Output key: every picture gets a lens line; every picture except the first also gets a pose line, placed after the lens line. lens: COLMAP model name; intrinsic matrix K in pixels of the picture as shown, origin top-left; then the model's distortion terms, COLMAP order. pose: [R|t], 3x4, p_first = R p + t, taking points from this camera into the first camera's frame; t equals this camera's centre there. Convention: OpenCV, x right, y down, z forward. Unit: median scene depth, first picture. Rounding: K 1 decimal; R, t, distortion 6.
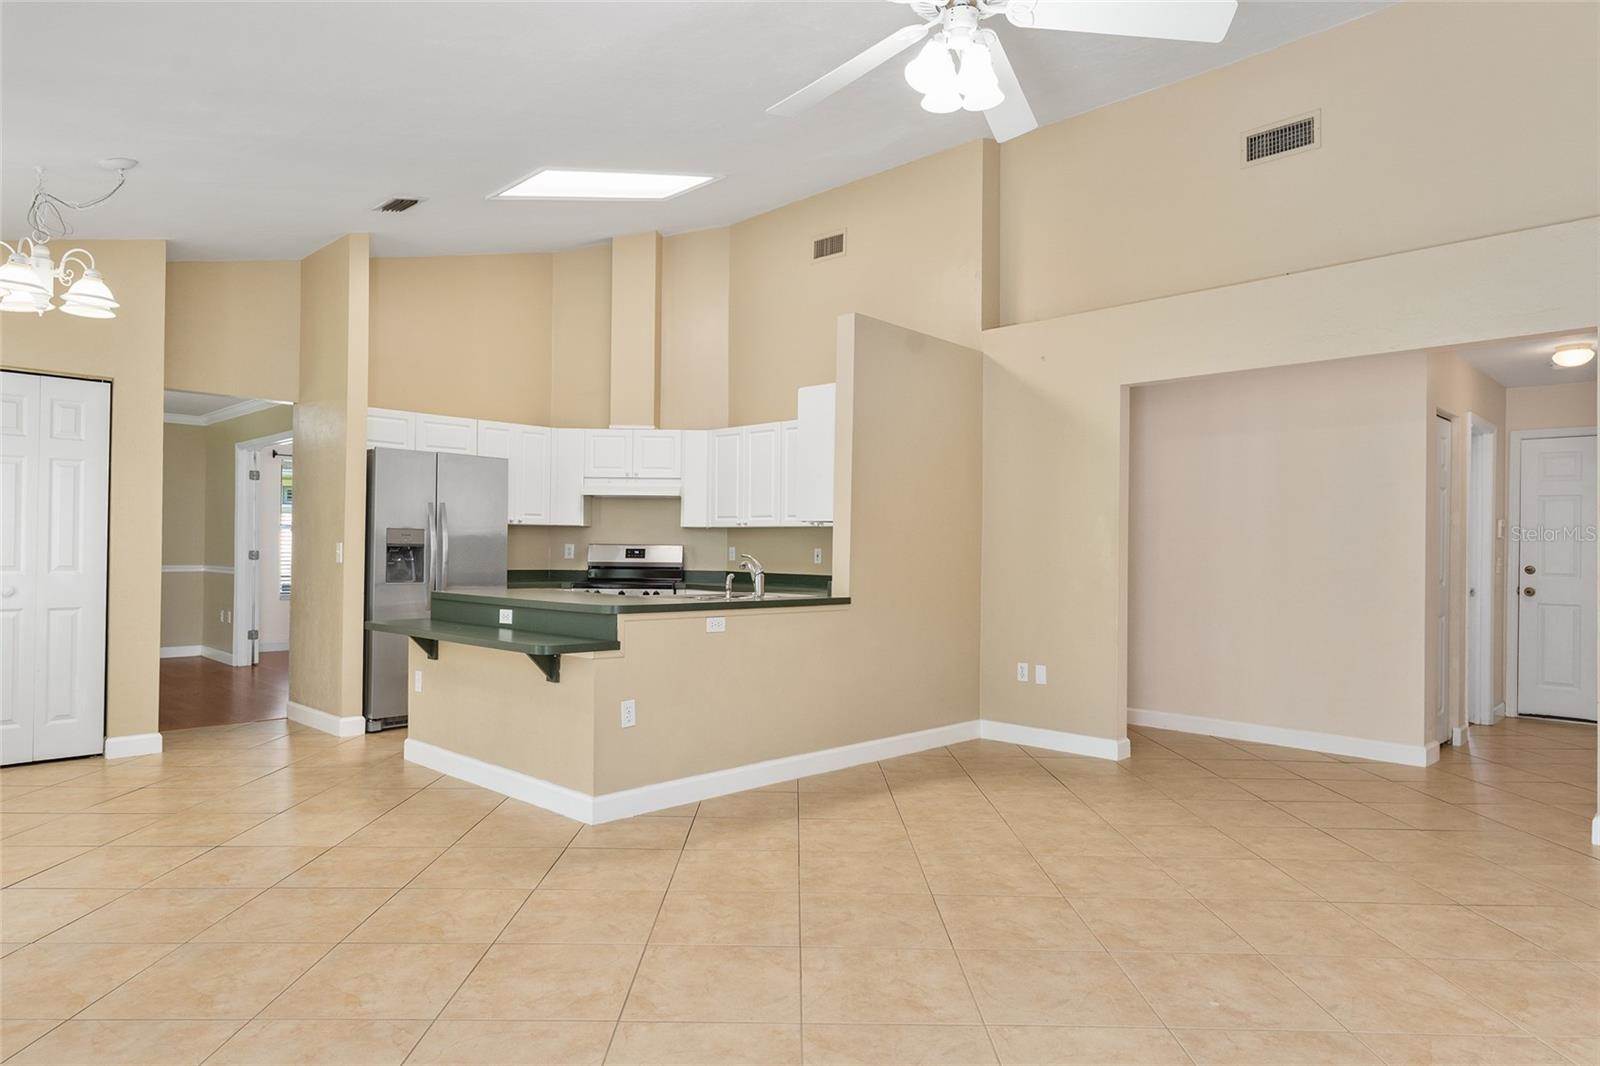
lens RADIAL K [[946.3, 0, 801.2], [0, 946.3, 544.5], [0, 0, 1]] dist [0.005049, 0.000007]
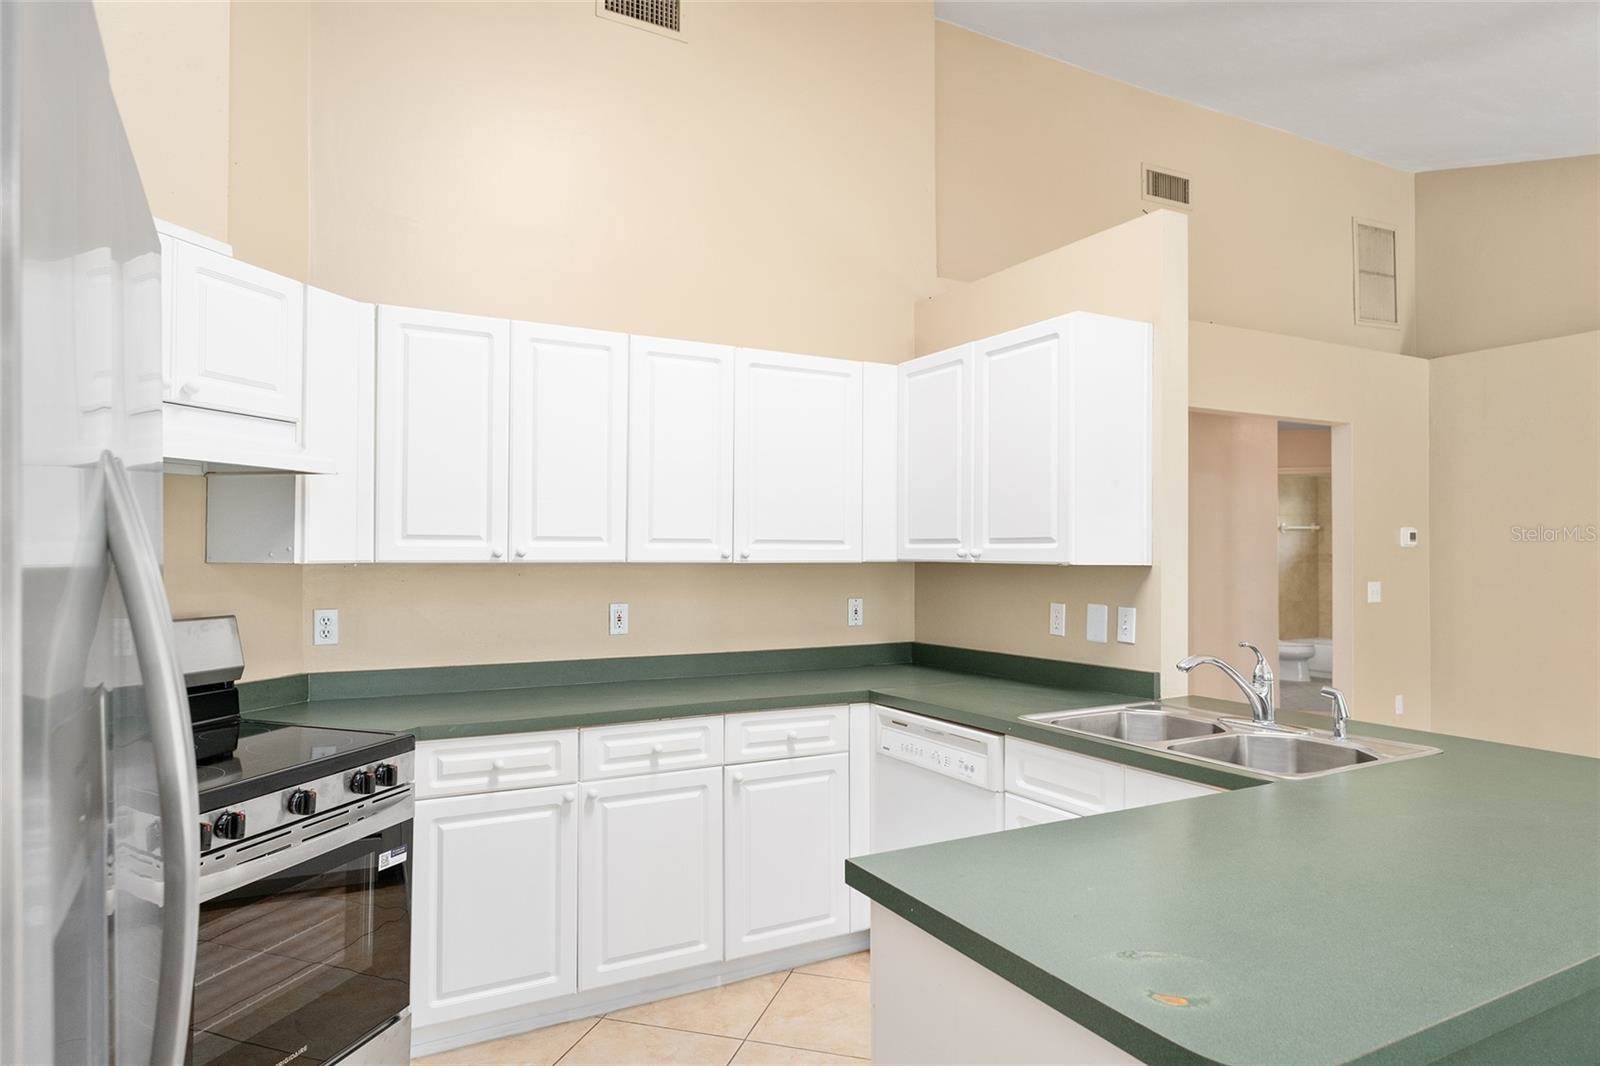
lens RADIAL K [[946.3, 0, 811.4], [0, 946.3, 538.6], [0, 0, 1]] dist [0.005049, 0.000007]
pose [[0.289213, -0.001018, 0.957264, -0.411288], [-0.004356, 0.999988, 0.002379, -0.029881], [-0.957255, -0.004858, 0.289205, 0.741923]]
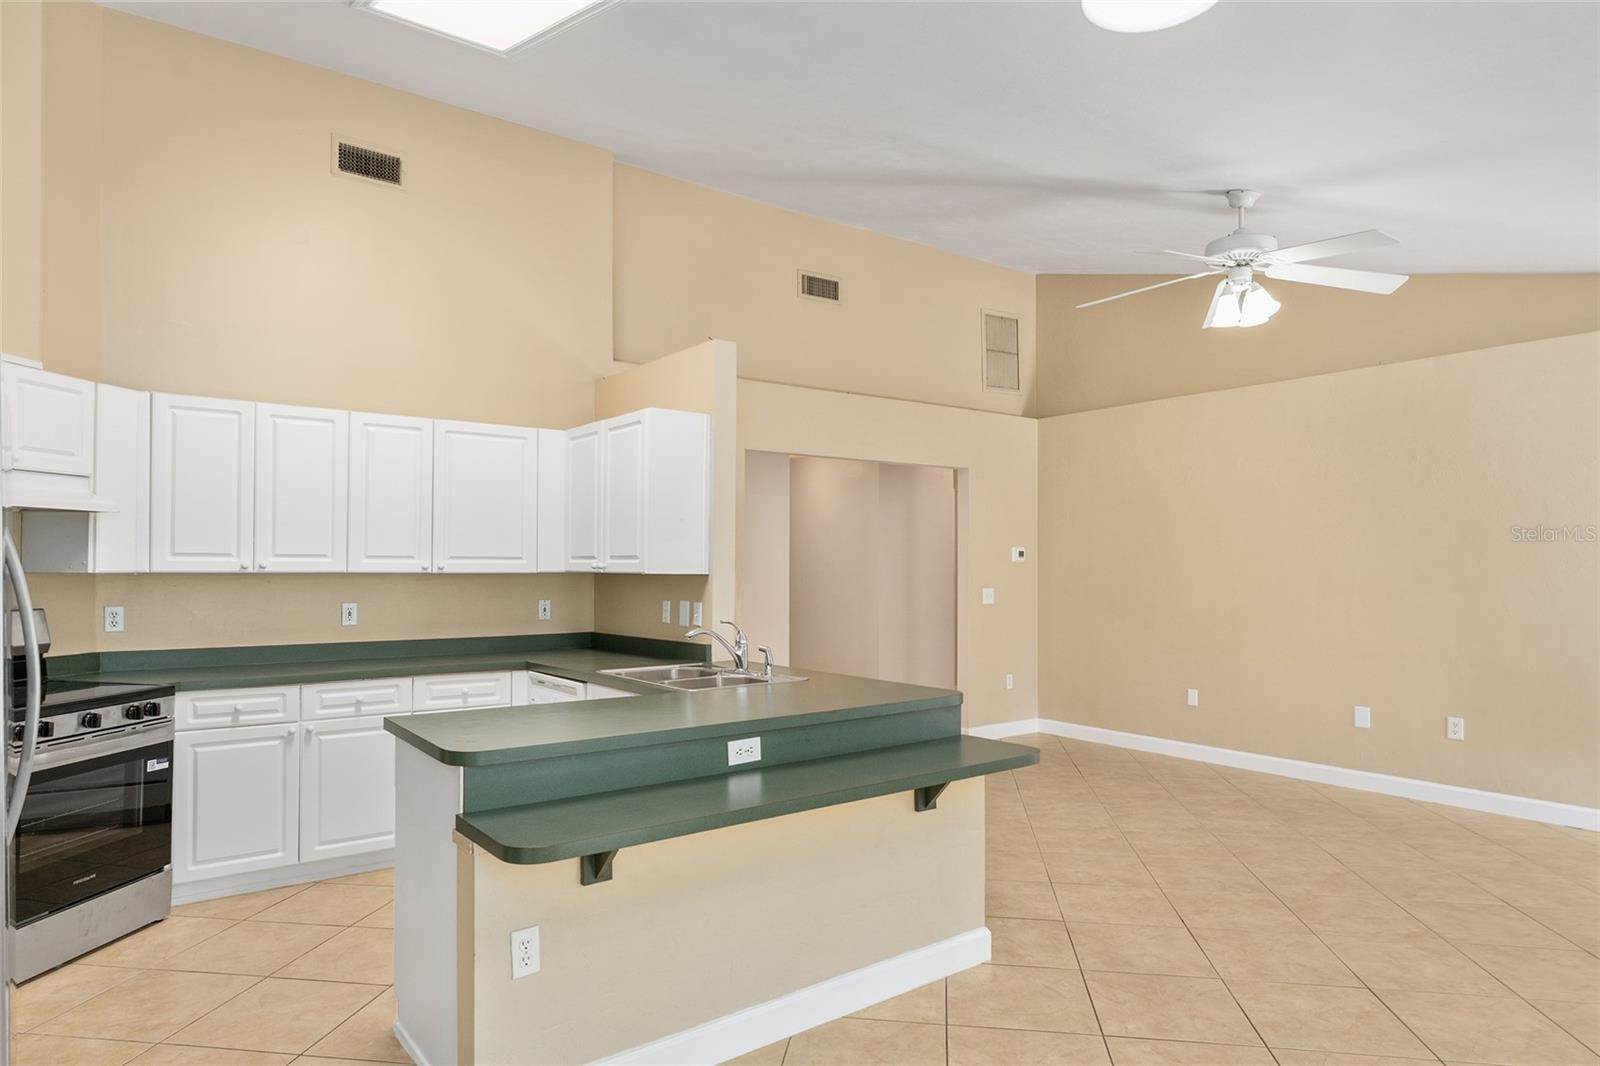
lens RADIAL K [[946.3, 0, 797.0], [0, 946.3, 555.1], [0, 0, 1]] dist [0.005049, 0.000007]
pose [[0.159255, -0.001912, 0.987236, -0.579413], [-0.006024, 0.999978, 0.002909, -0.032371], [-0.987219, -0.006411, 0.159240, 0.563445]]
